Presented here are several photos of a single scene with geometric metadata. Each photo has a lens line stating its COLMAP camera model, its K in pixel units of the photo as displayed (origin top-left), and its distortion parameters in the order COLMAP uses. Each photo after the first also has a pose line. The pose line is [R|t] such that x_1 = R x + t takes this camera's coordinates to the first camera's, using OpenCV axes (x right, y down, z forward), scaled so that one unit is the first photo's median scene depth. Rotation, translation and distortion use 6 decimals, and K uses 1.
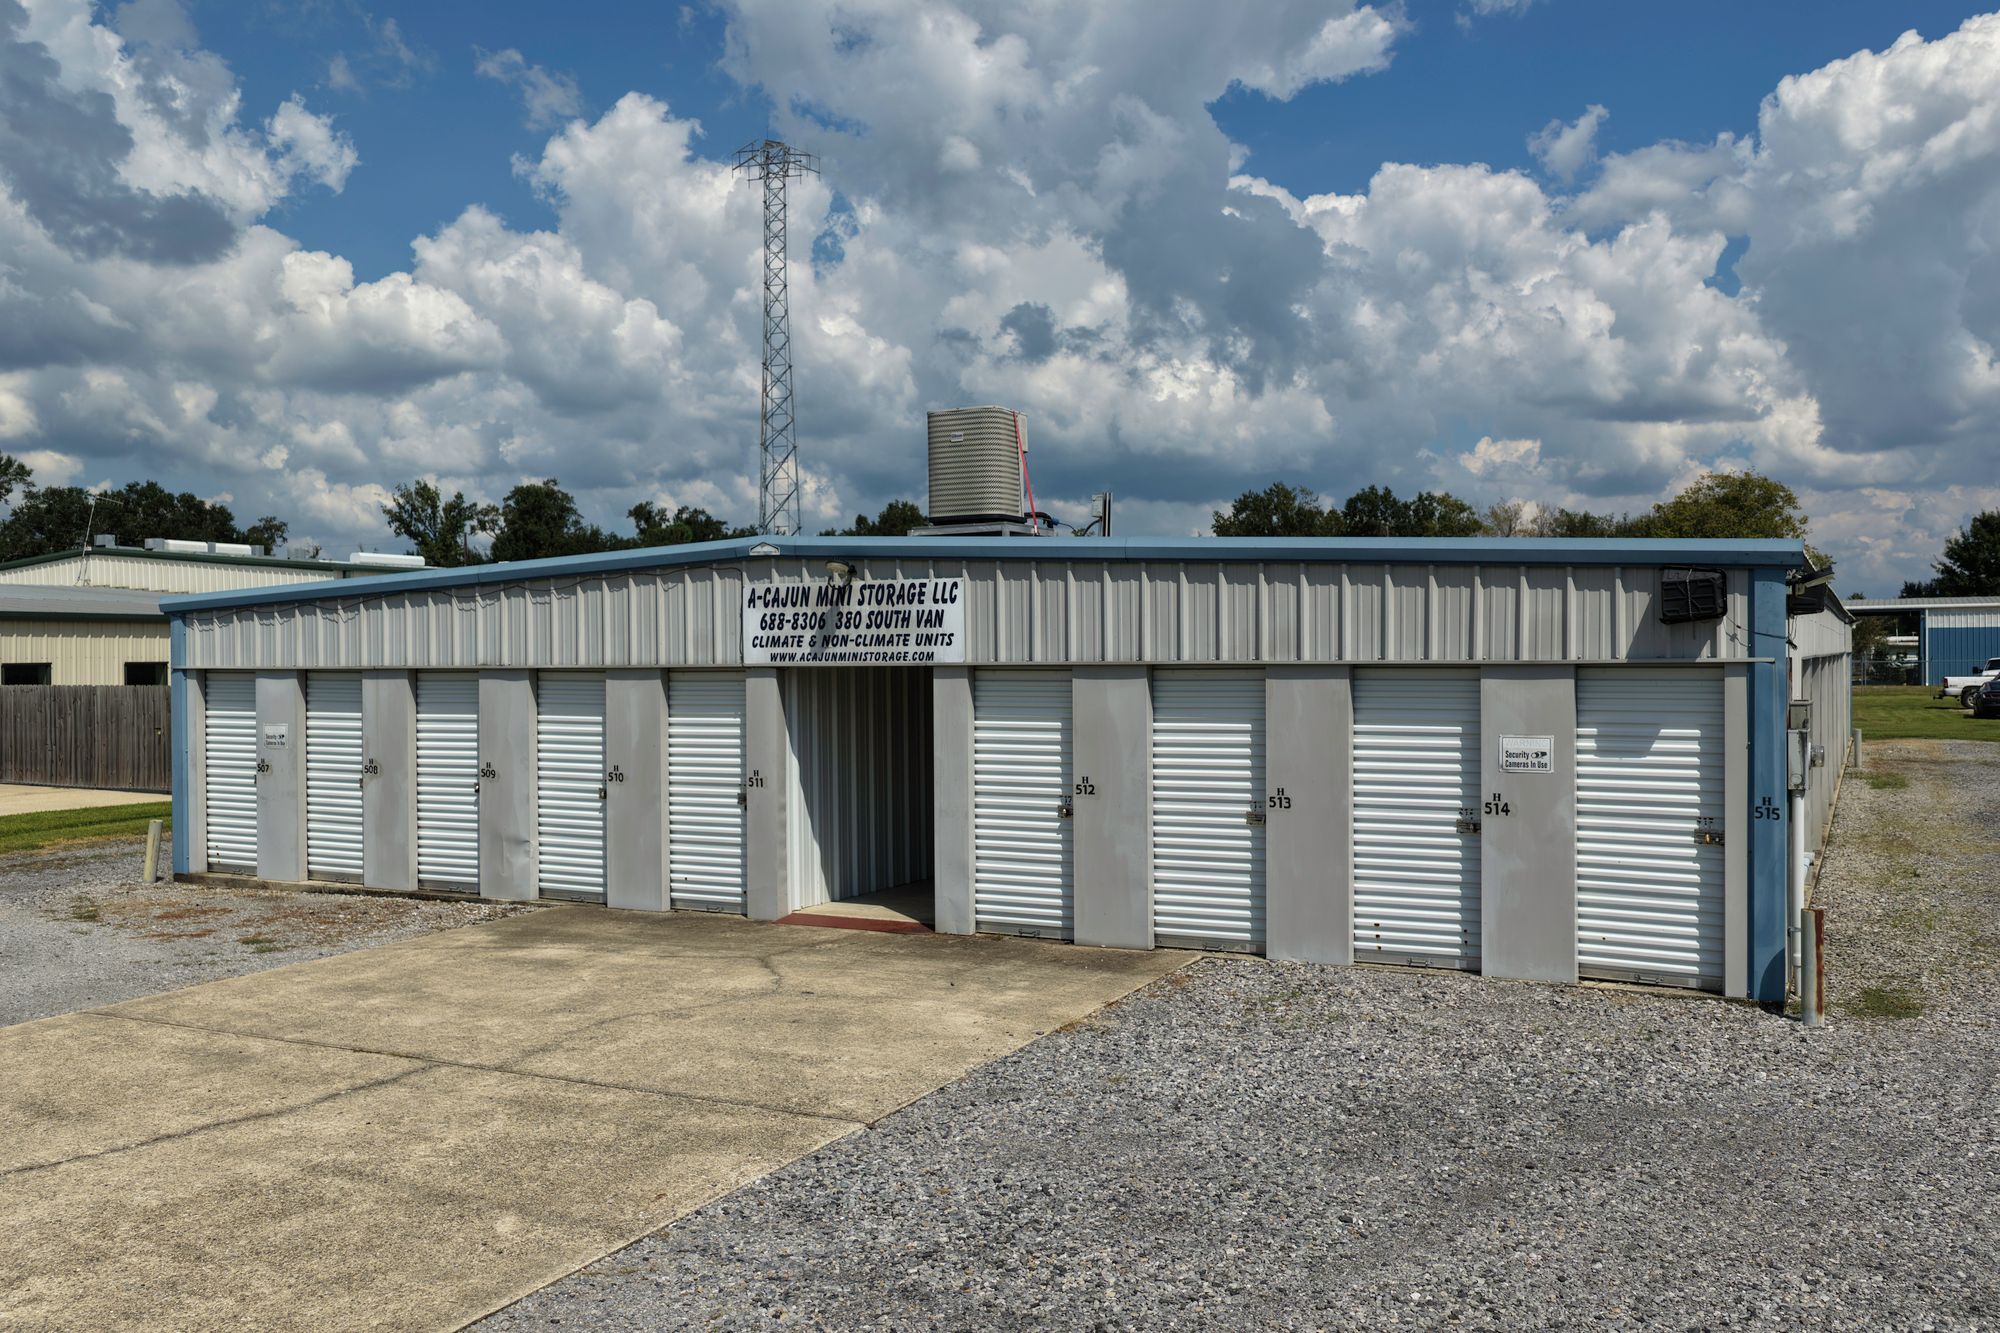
lens RADIAL K [[1667.9, 0, 1011.7], [0, 1667.9, 667.4], [0, 0, 1]] dist [-0.014600, 0.037920]
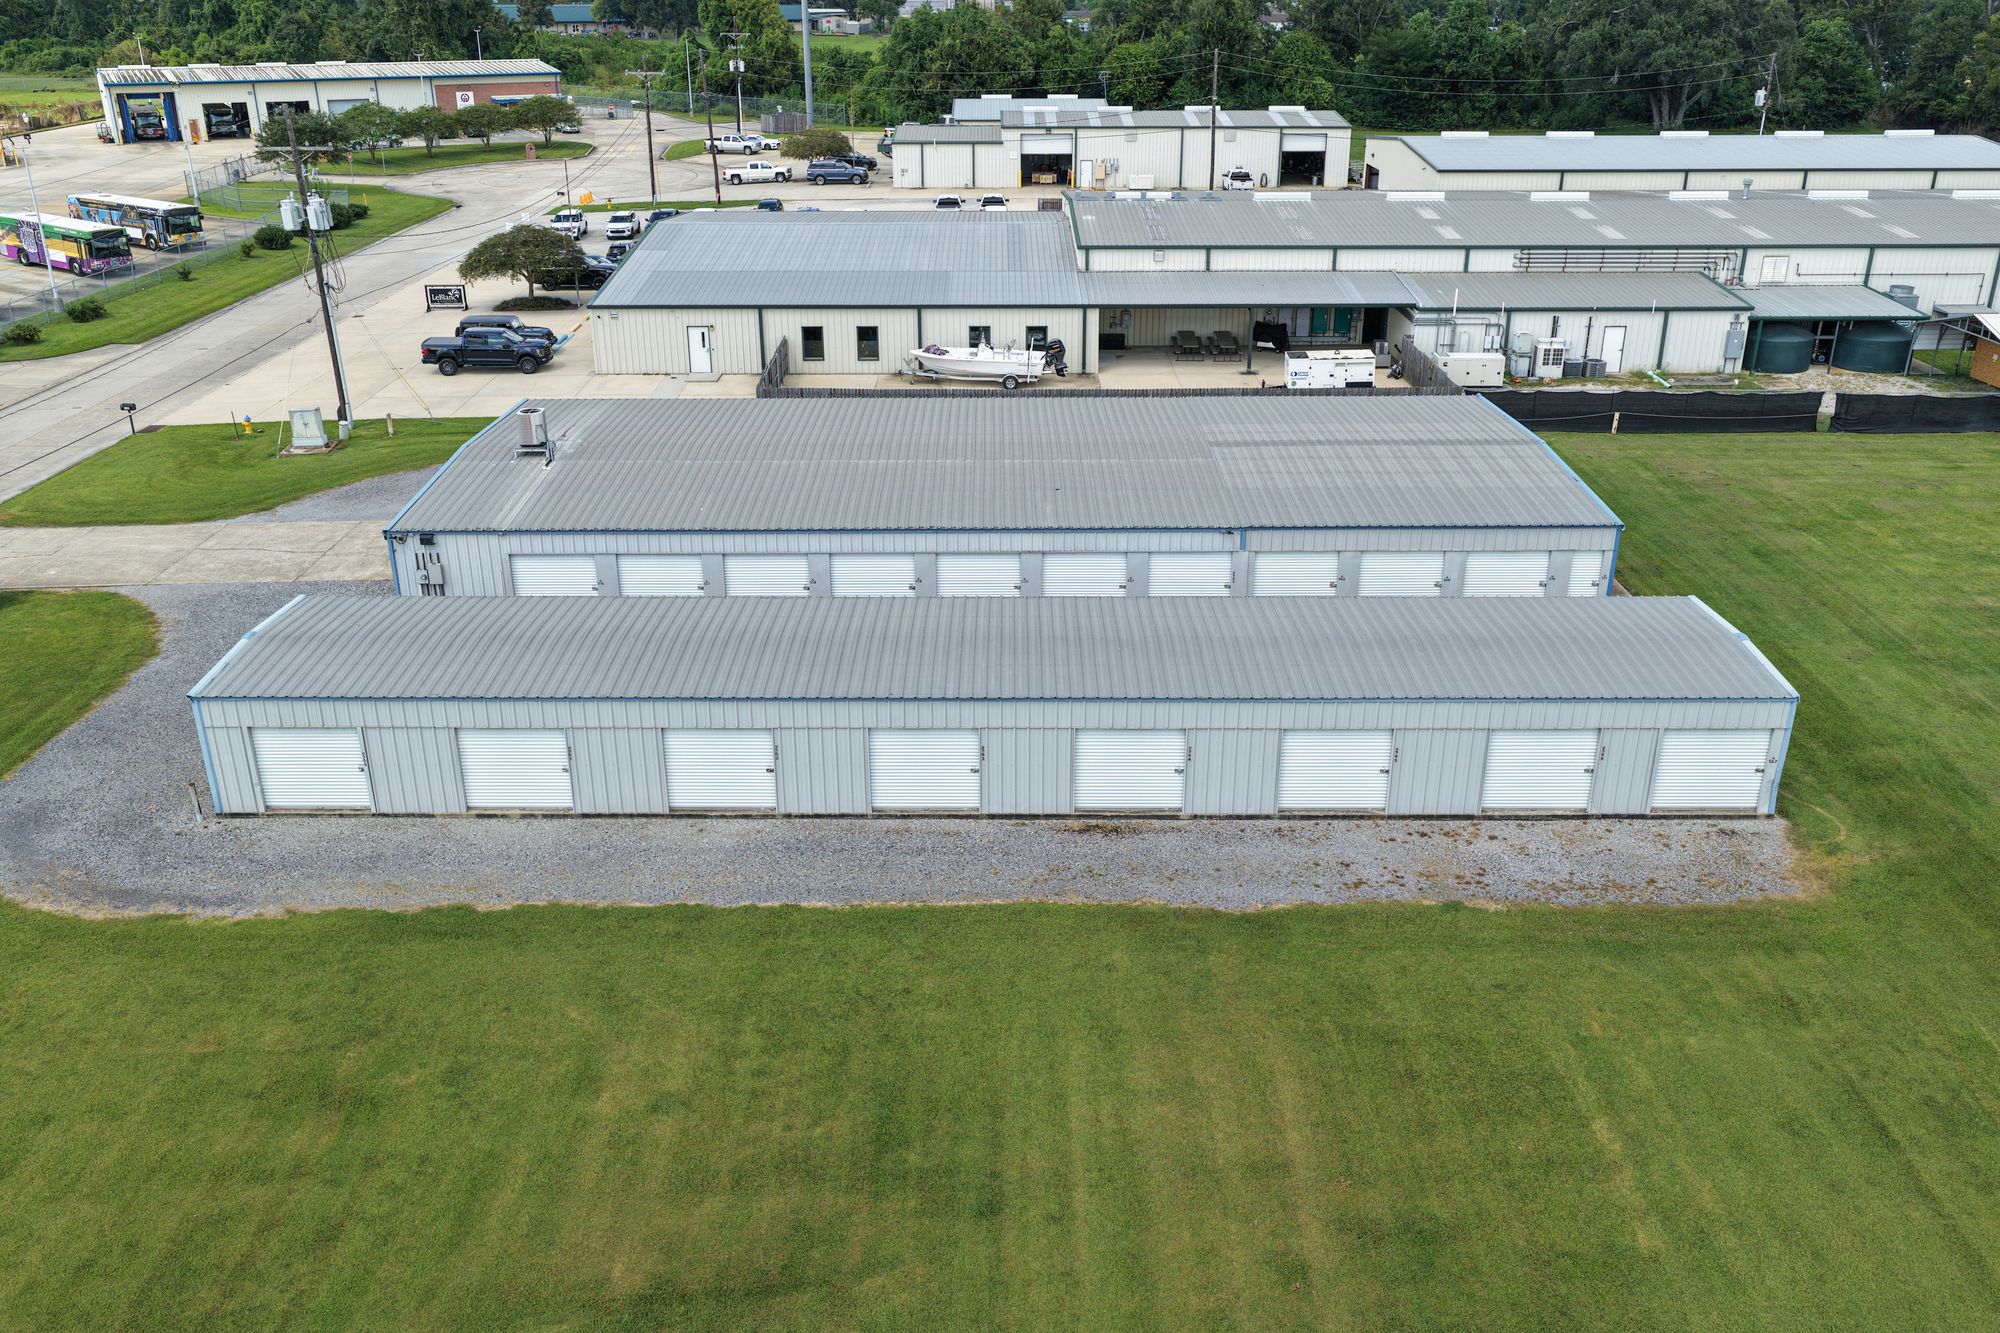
lens RADIAL K [[1667.9, 0, 1011.7], [0, 1667.9, 667.4], [0, 0, 1]] dist [-0.014600, 0.037920]
pose [[0.468264, 0.350934, -0.810909, 3.892943], [-0.009786, 0.919749, 0.392385, -1.170892], [0.883535, -0.175804, 0.434119, 0.360257]]
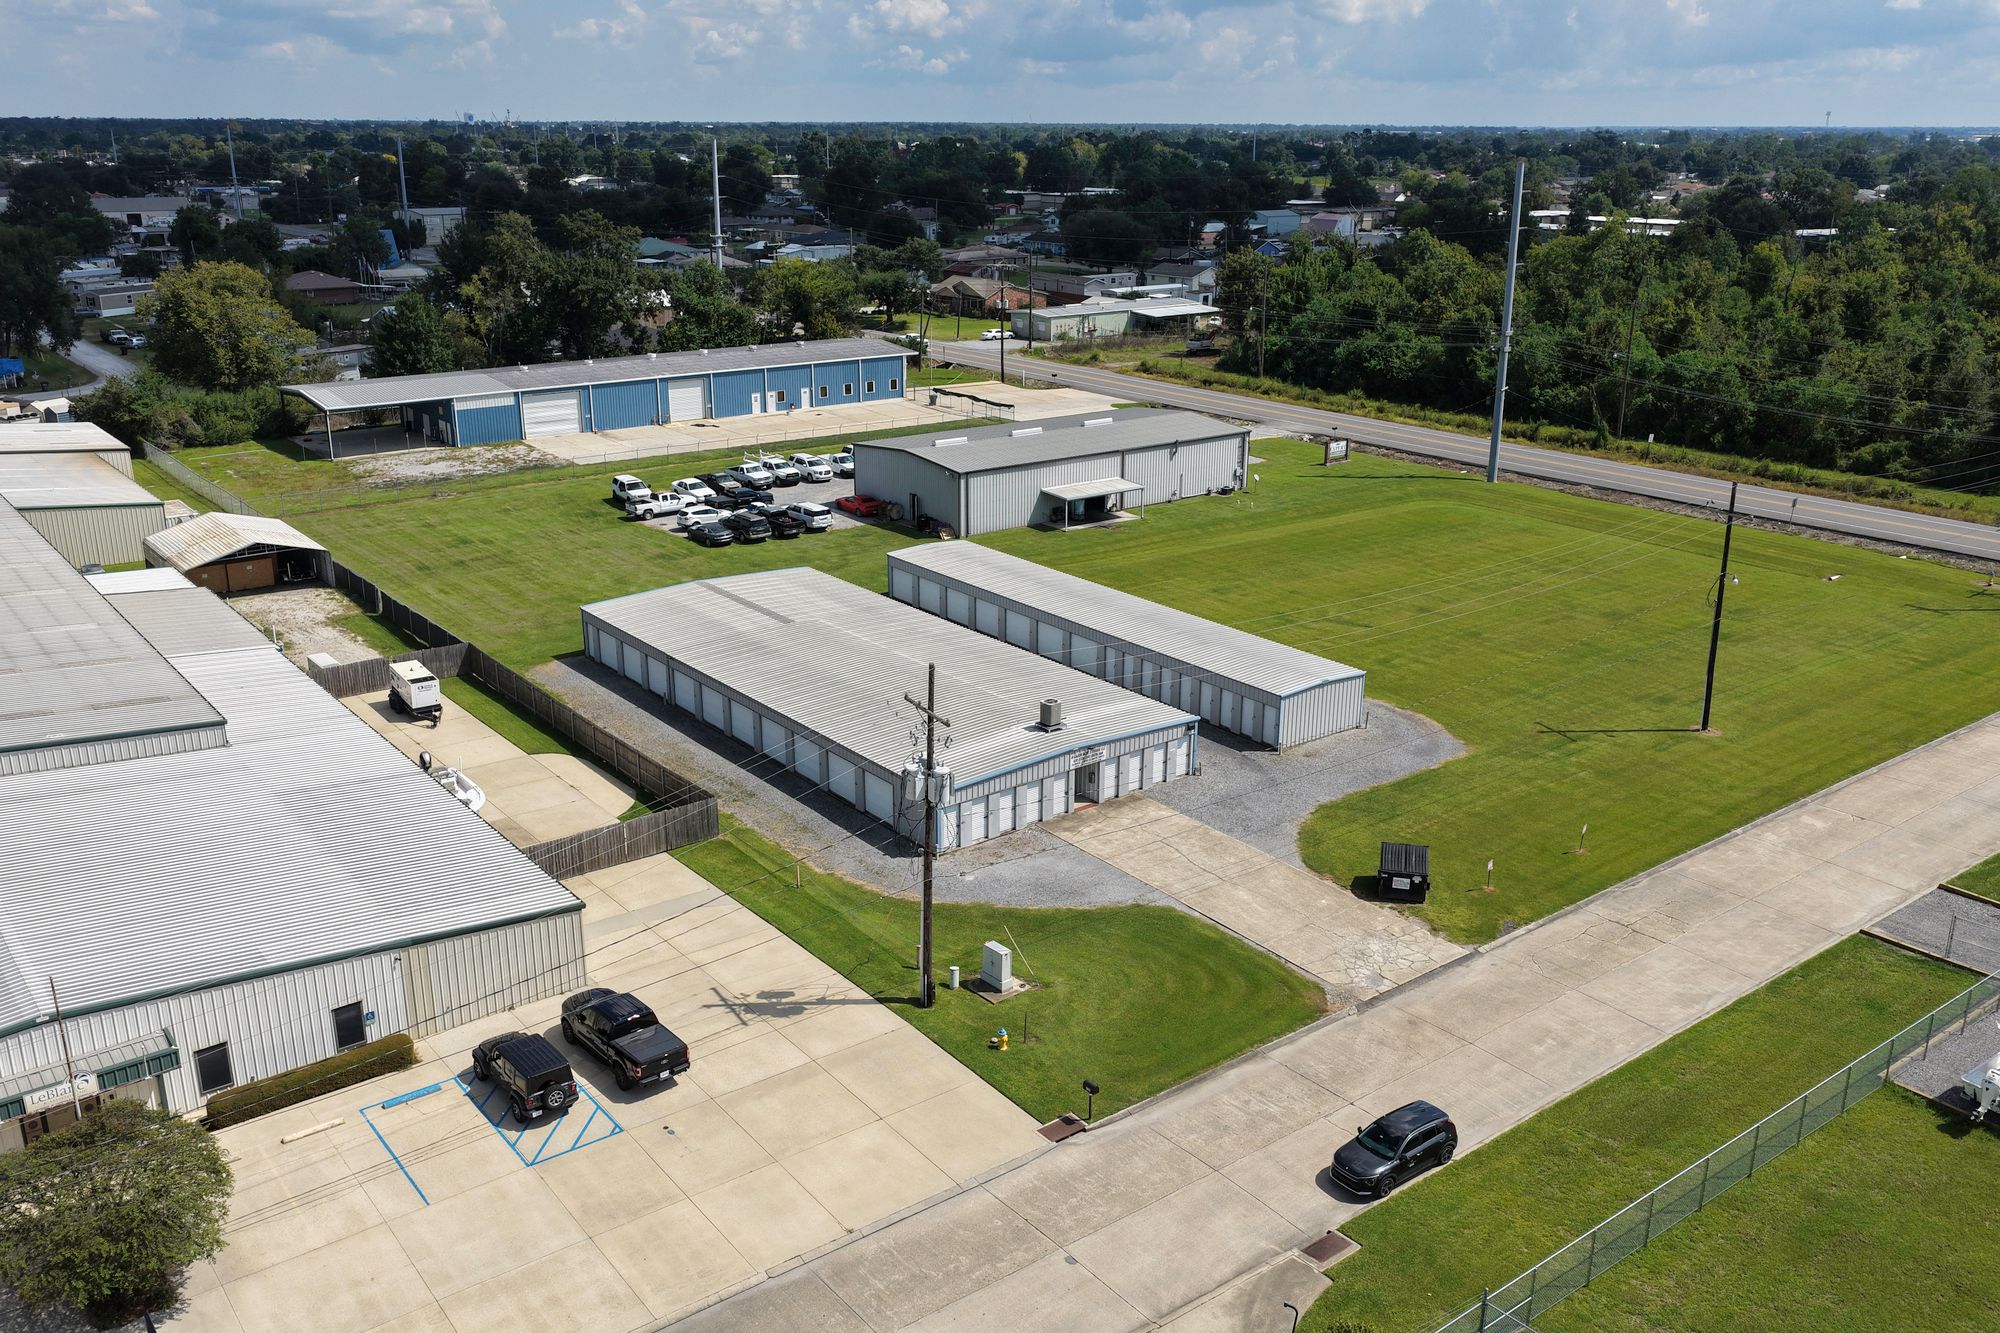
lens RADIAL K [[1667.9, 0, 1011.7], [0, 1667.9, 667.4], [0, 0, 1]] dist [-0.014600, 0.037920]
pose [[0.410323, -0.275252, 0.869409, -4.955079], [-0.001761, 0.953120, 0.302586, -1.994938], [-0.911939, -0.125689, 0.390602, -0.902134]]
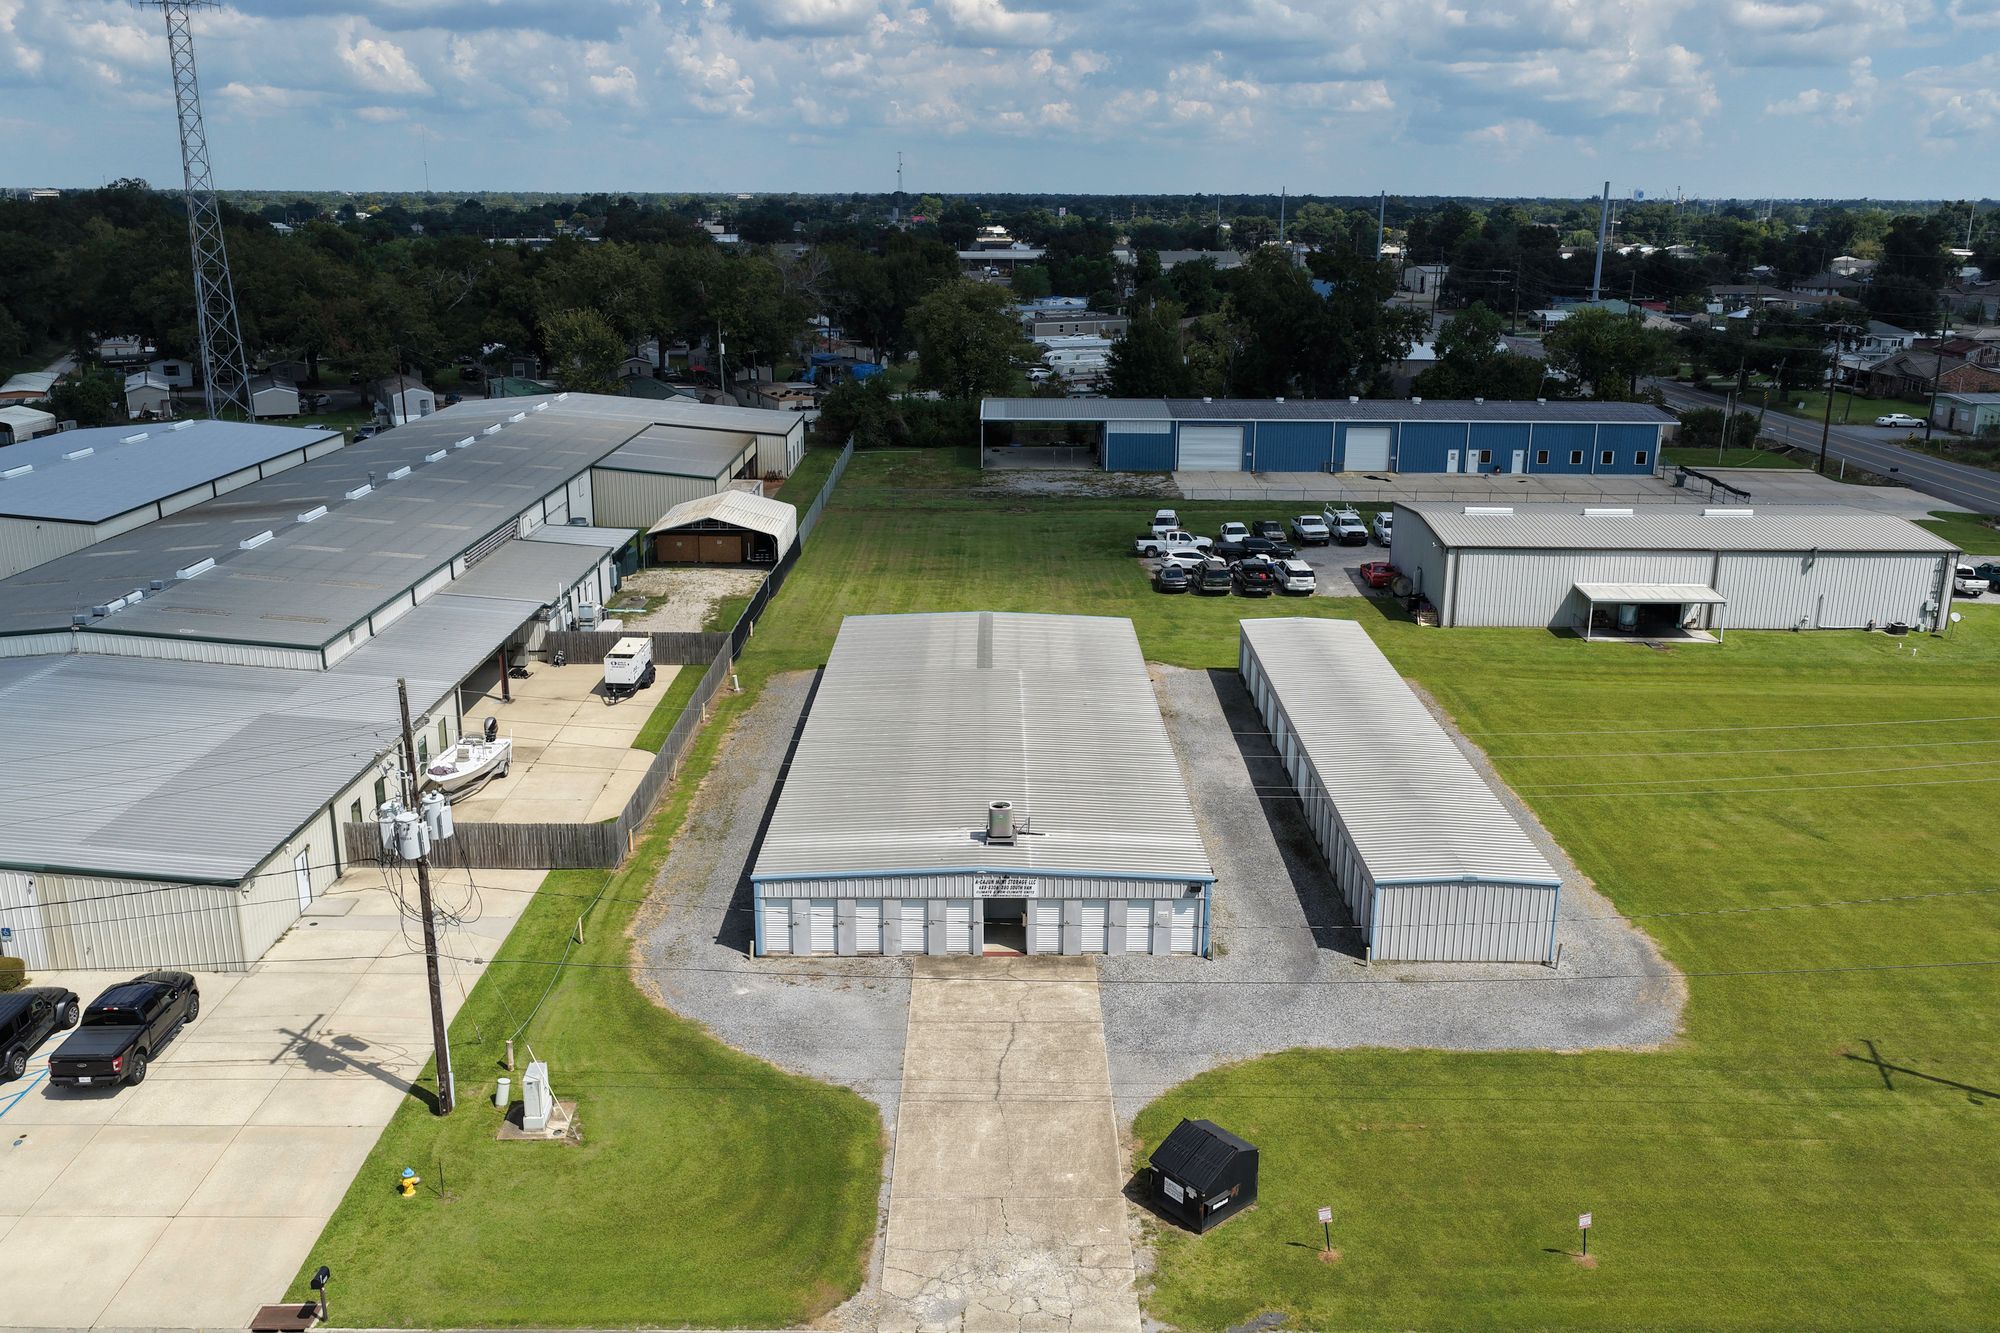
lens RADIAL K [[1667.9, 0, 1011.7], [0, 1667.9, 667.4], [0, 0, 1]] dist [-0.014600, 0.037920]
pose [[0.883369, -0.115267, 0.454283, -1.894703], [-0.010322, 0.964265, 0.264738, -1.645931], [-0.468565, -0.238551, 0.850612, -2.386537]]
